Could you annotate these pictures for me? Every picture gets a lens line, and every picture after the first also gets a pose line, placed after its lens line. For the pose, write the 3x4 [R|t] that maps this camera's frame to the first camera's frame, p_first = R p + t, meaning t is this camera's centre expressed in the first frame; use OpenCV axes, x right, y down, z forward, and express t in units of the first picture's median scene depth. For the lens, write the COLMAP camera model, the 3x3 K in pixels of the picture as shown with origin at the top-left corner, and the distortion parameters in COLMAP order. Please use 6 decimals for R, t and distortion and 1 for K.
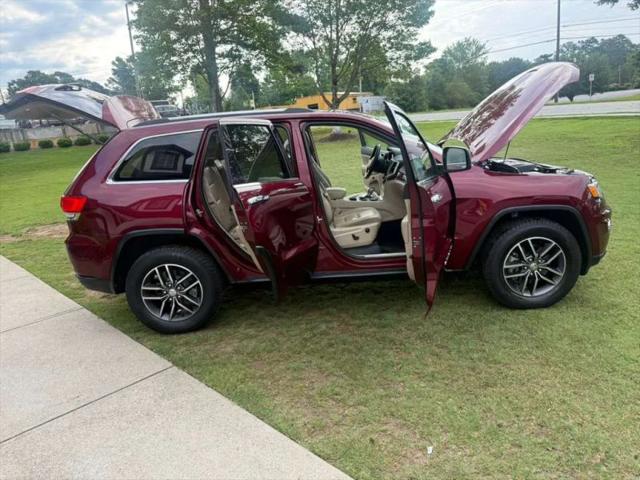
lens RADIAL K [[490.4, 0, 321.8], [0, 490.4, 243.9], [0, 0, 1]] dist [0.020178, -0.016597]
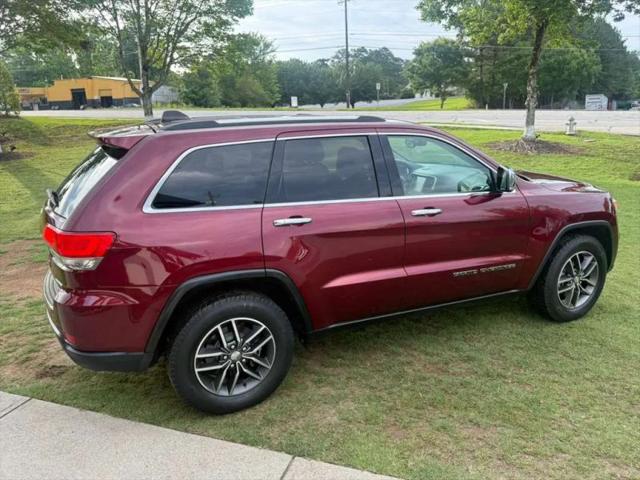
lens RADIAL K [[539.4, 0, 315.5], [0, 539.4, 234.8], [0, 0, 1]] dist [0.049881, -0.063451]
pose [[0.886002, -0.047942, 0.461197, -0.549561], [0.060700, 0.998073, -0.012859, -0.063061], [-0.459692, 0.039388, 0.887205, 0.213294]]
